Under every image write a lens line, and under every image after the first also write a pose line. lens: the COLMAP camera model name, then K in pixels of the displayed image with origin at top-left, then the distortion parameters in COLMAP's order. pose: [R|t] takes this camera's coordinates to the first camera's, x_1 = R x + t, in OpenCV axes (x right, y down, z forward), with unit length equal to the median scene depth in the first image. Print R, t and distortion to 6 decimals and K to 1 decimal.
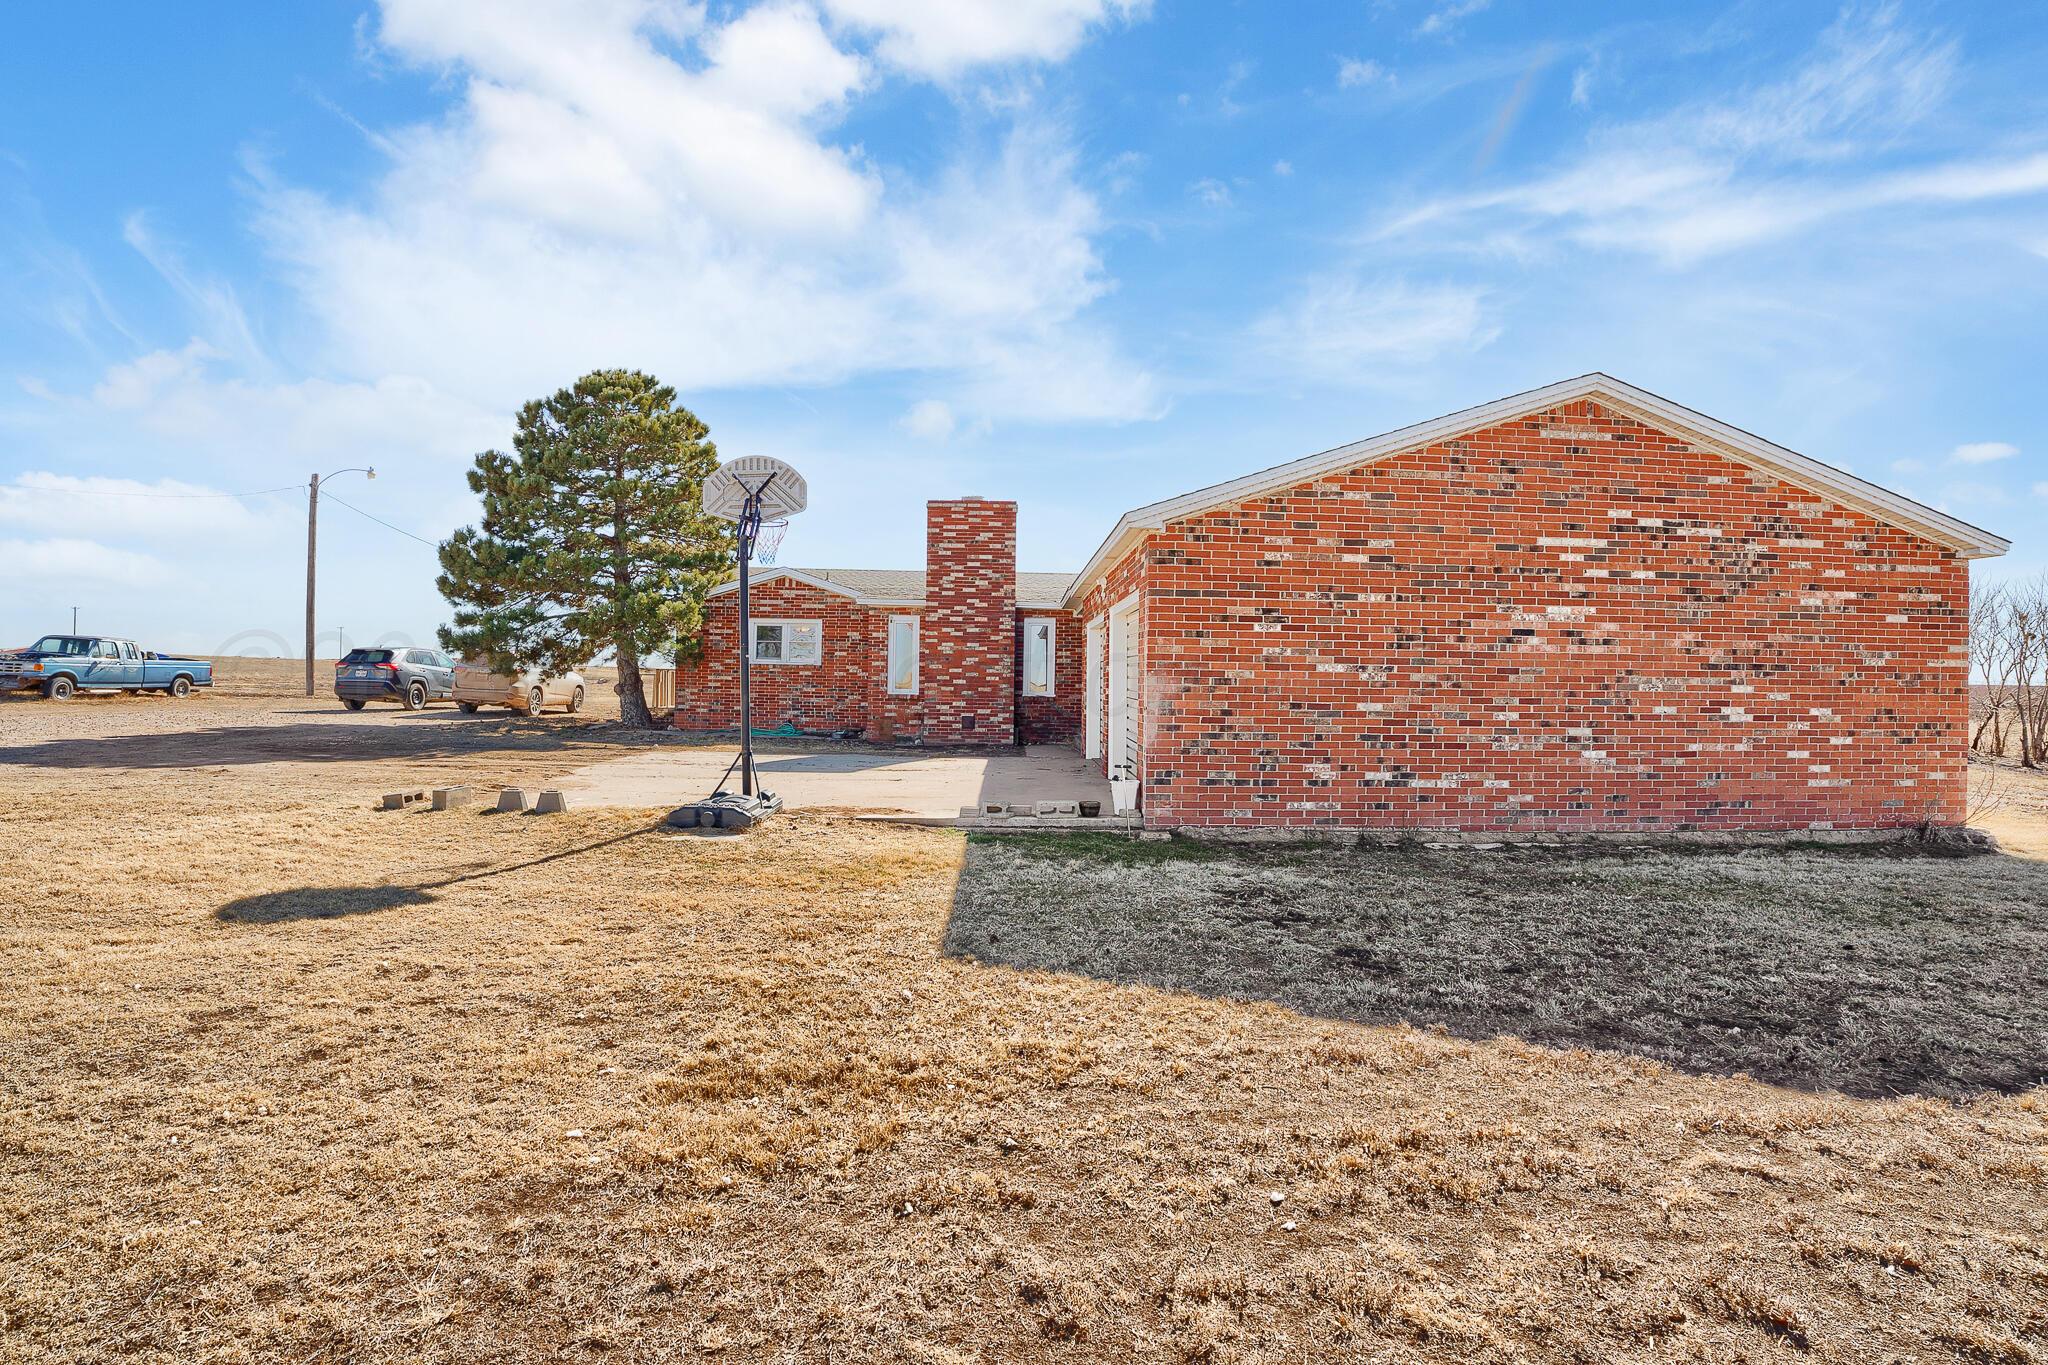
lens RADIAL K [[912.2, 0, 1019.5], [0, 912.2, 681.1], [0, 0, 1]] dist [-0.013107, 0.005010]
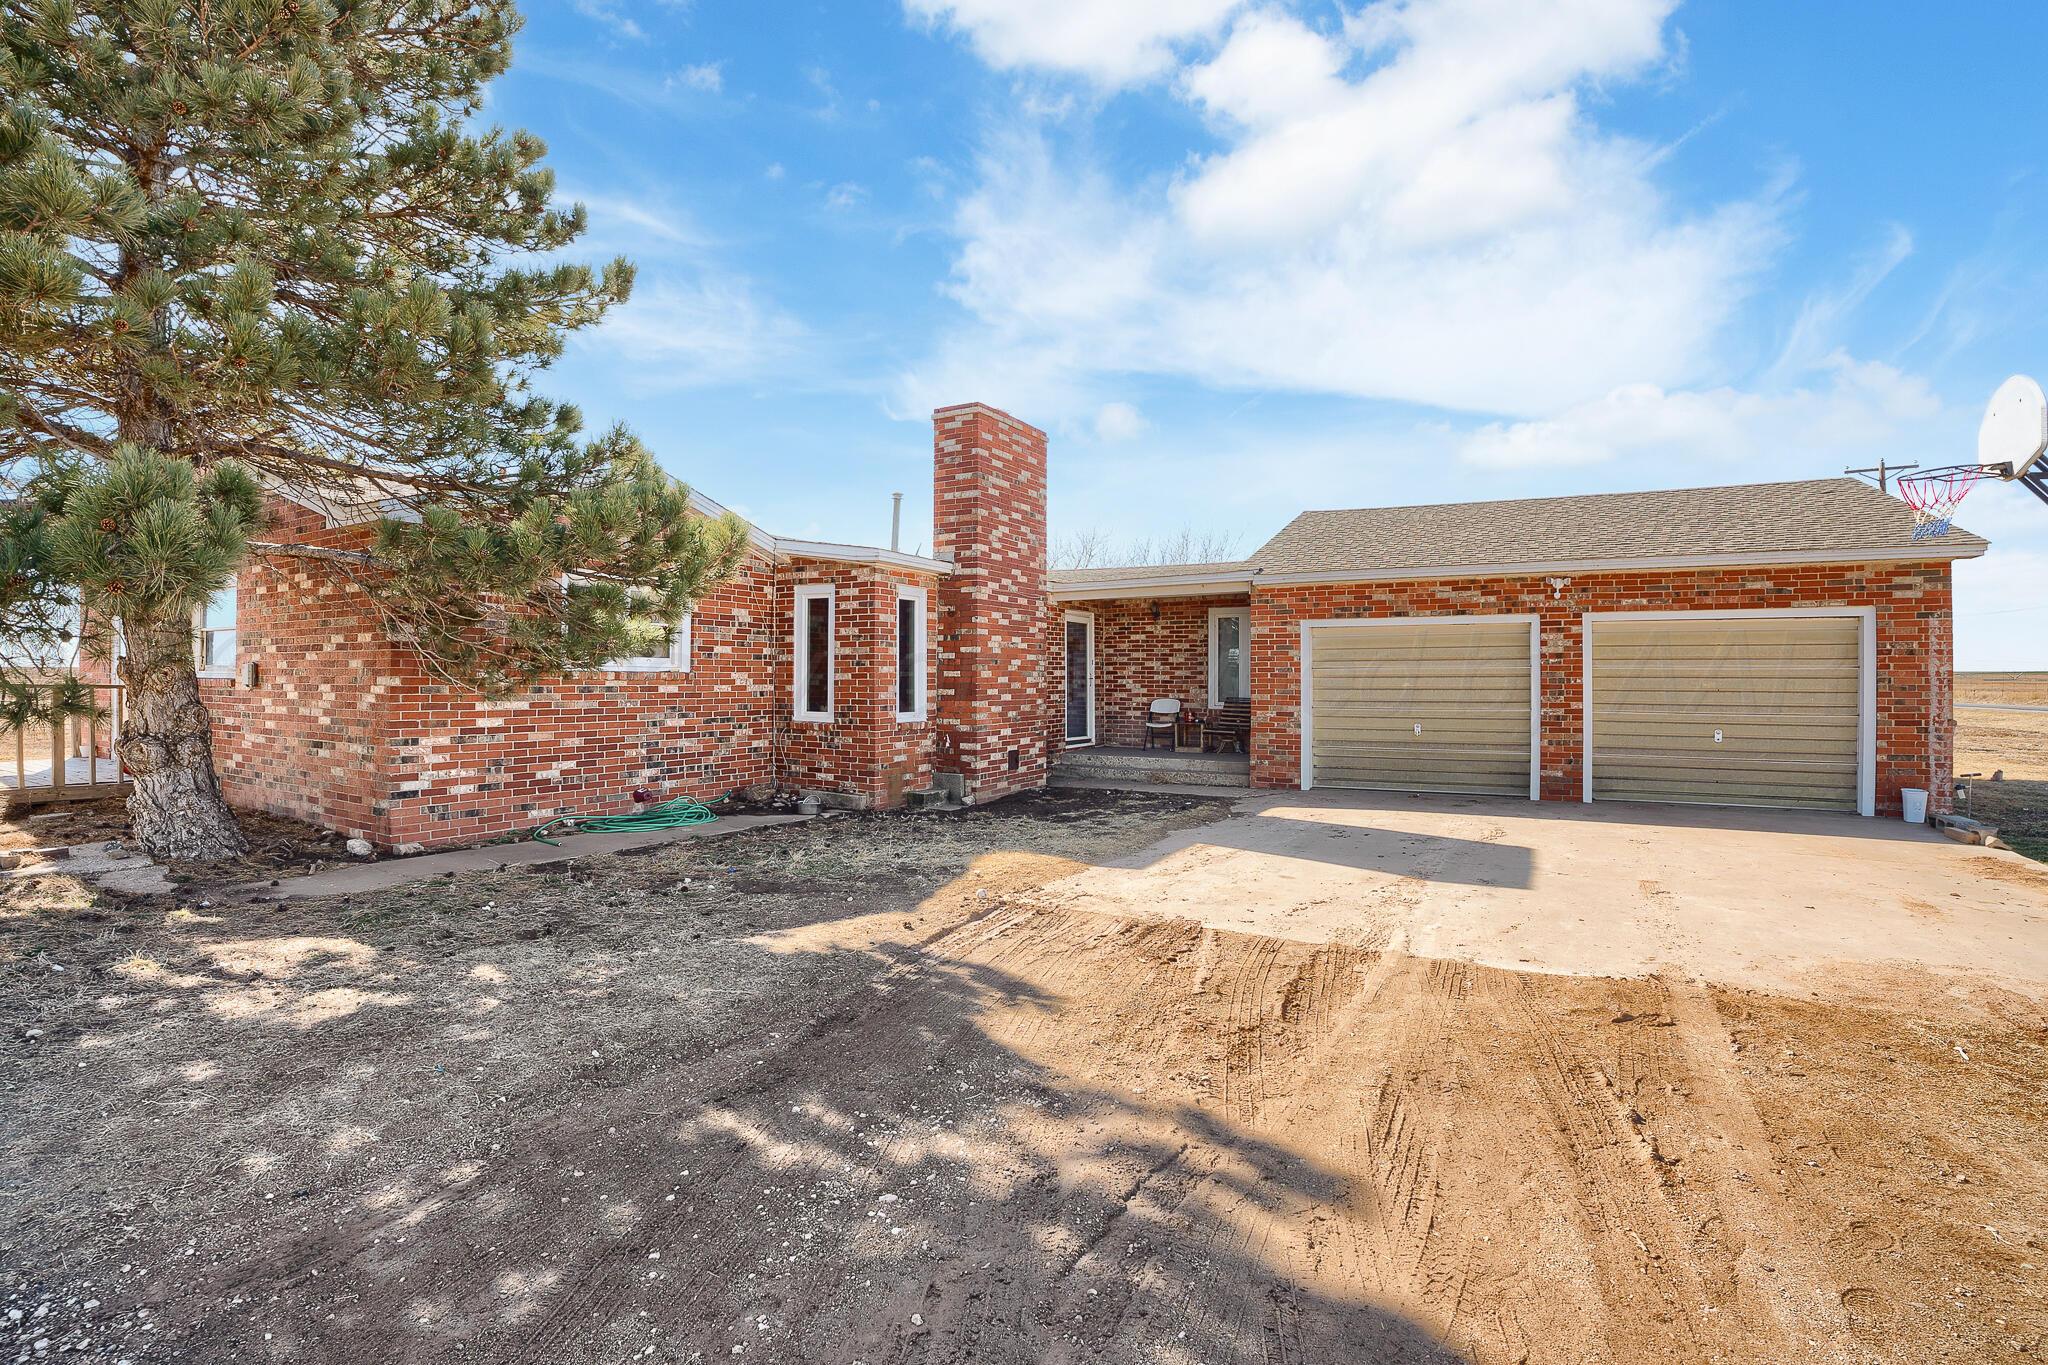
lens RADIAL K [[912.2, 0, 1019.5], [0, 912.2, 681.1], [0, 0, 1]] dist [-0.013107, 0.005010]
pose [[0.550847, -0.015374, 0.834465, -0.579689], [0.013774, 0.999862, 0.009329, -0.016019], [-0.834493, 0.006355, 0.550982, 0.624000]]
